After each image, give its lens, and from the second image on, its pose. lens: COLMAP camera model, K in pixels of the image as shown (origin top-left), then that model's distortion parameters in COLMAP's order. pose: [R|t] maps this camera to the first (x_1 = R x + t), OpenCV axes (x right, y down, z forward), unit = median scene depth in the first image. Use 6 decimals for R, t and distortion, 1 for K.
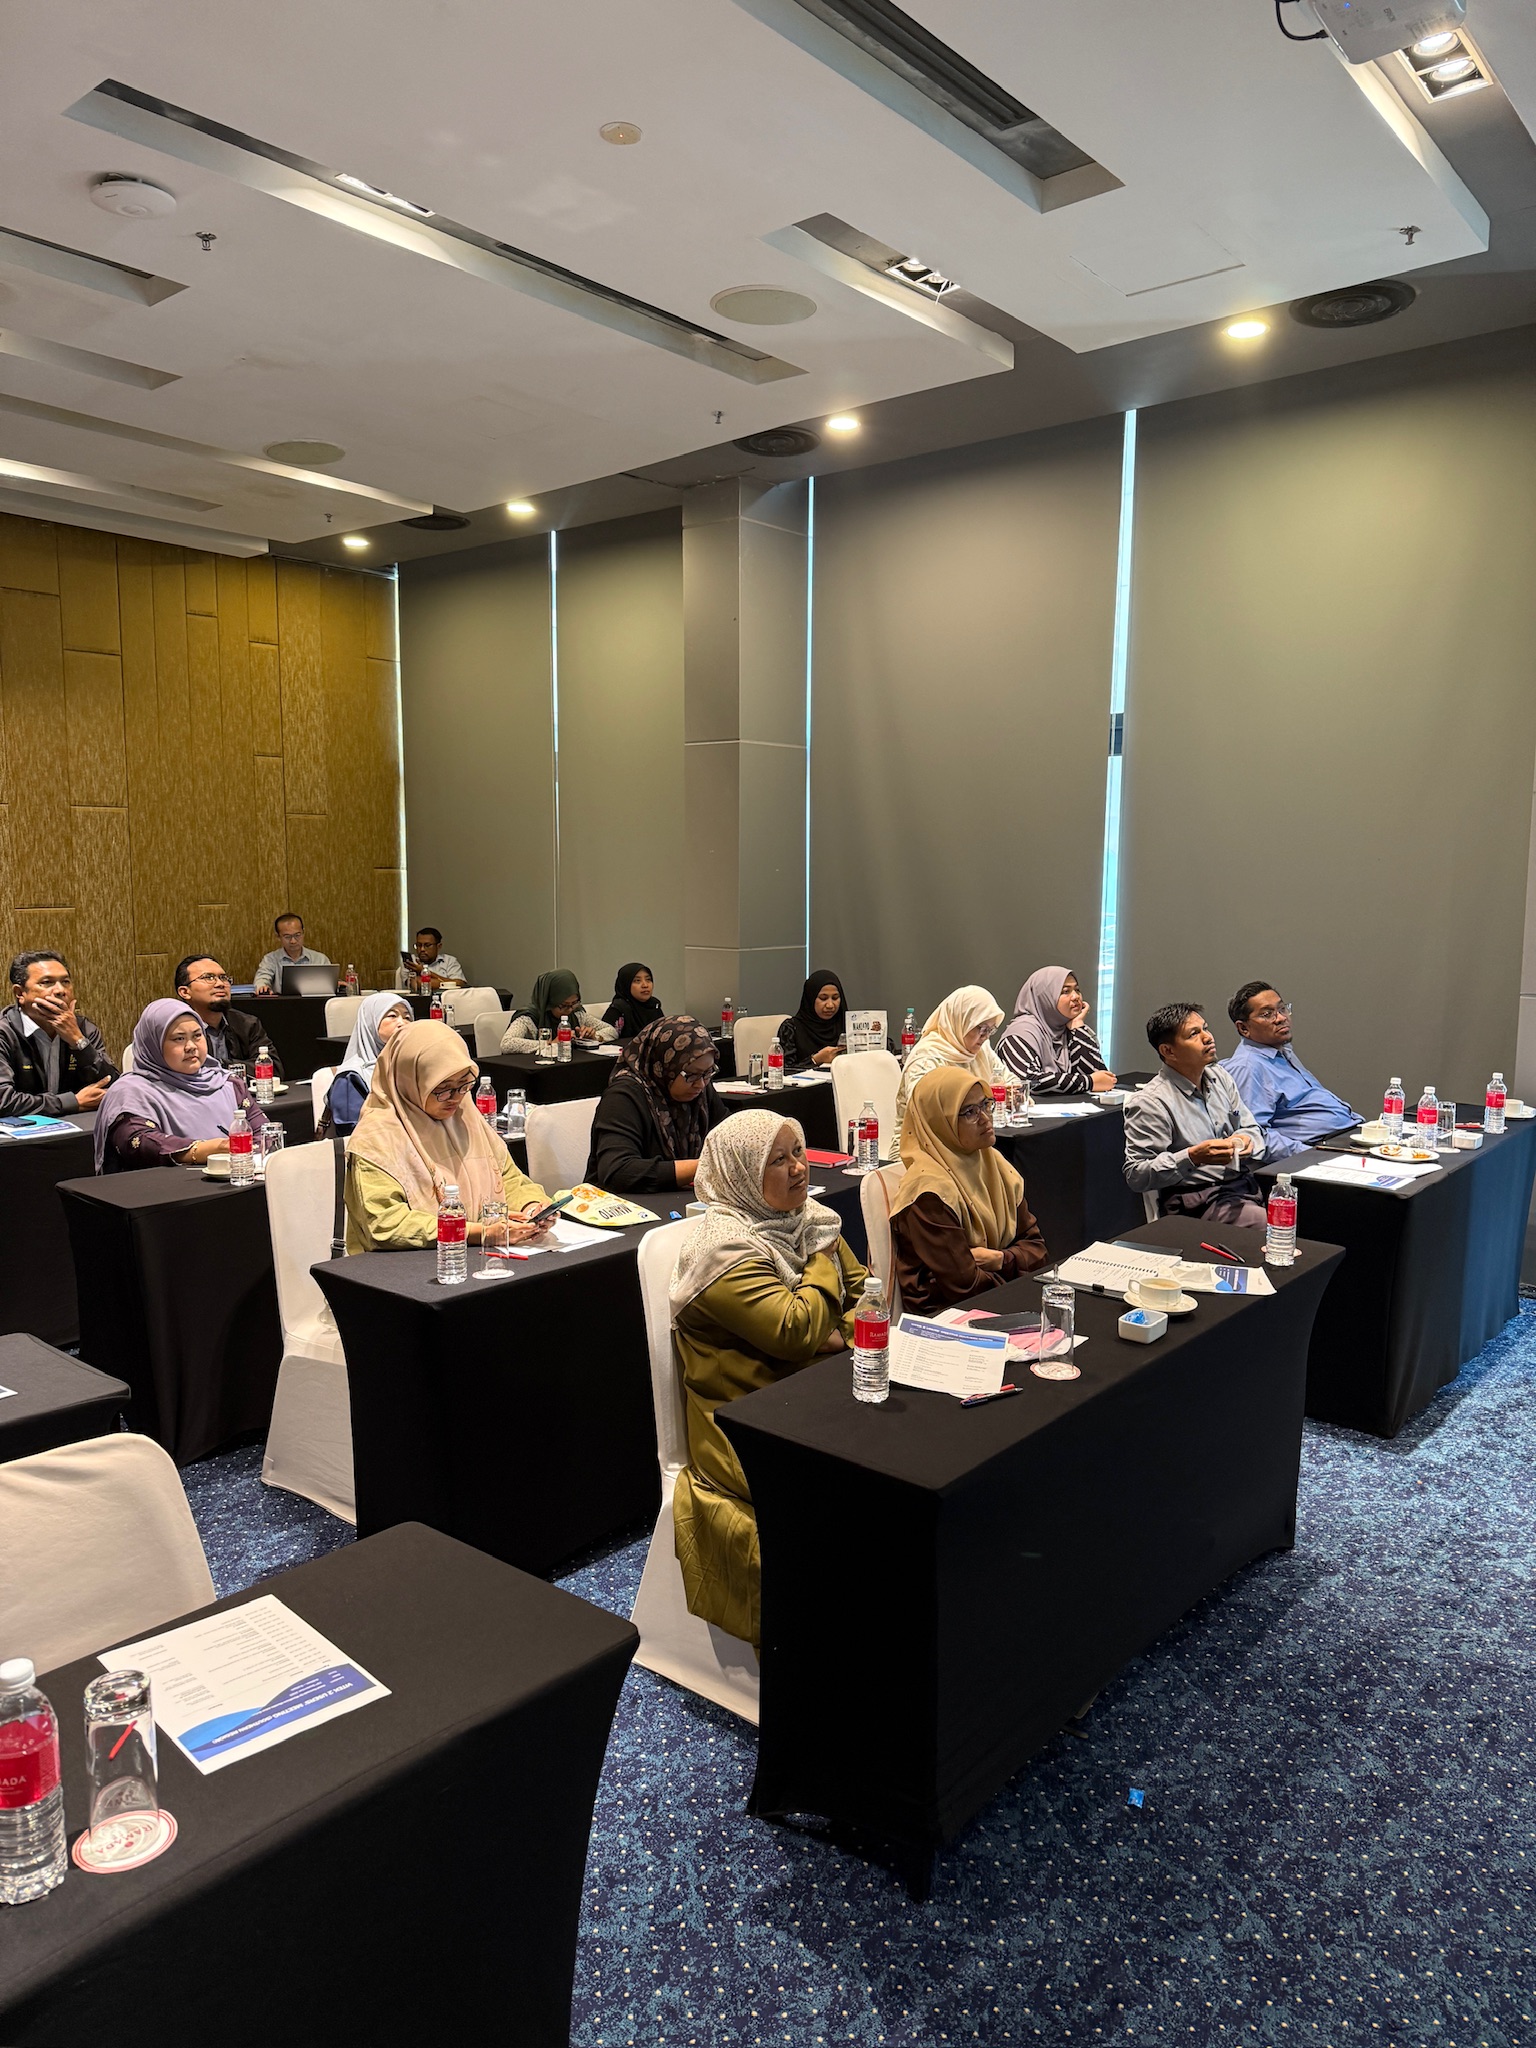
lens RADIAL K [[1478.2, 0, 797.8], [0, 1478.2, 1040.1], [0, 0, 1]] dist [0.030419, -0.051498]
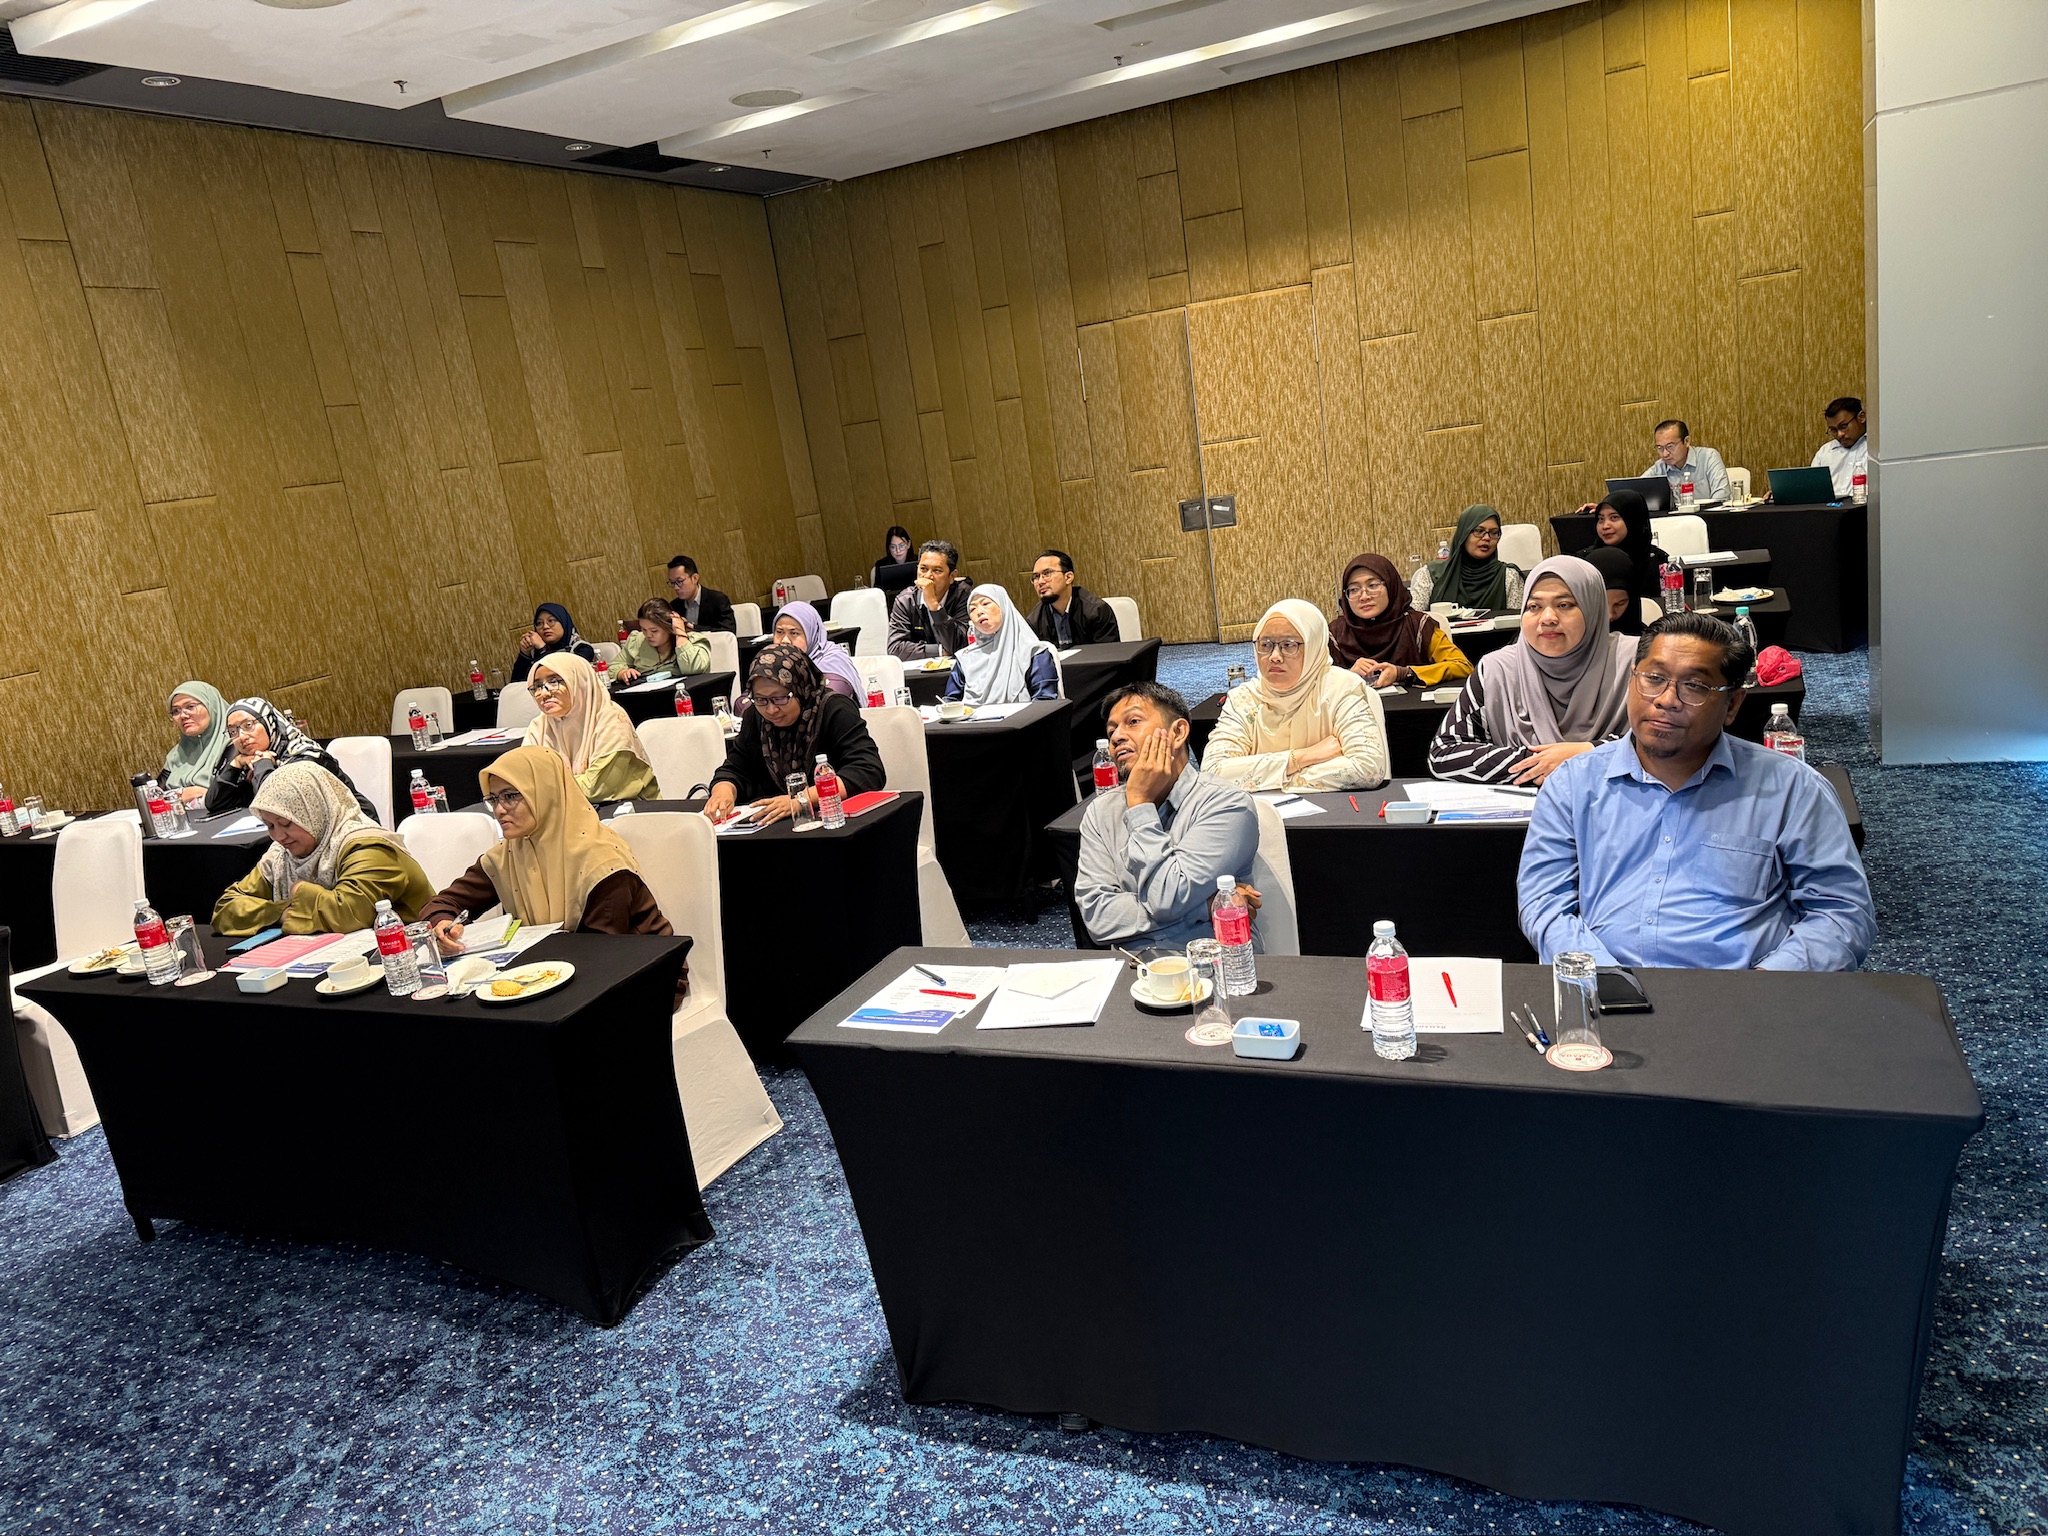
lens RADIAL K [[1478.2, 0, 1012.5], [0, 1478.2, 791.5], [0, 0, 1]] dist [0.030419, -0.051498]
pose [[0.232942, 0.187798, -0.954186, 1.732887], [0.033587, 0.979038, 0.200889, -0.214554], [0.971911, -0.078843, 0.221751, 1.635558]]
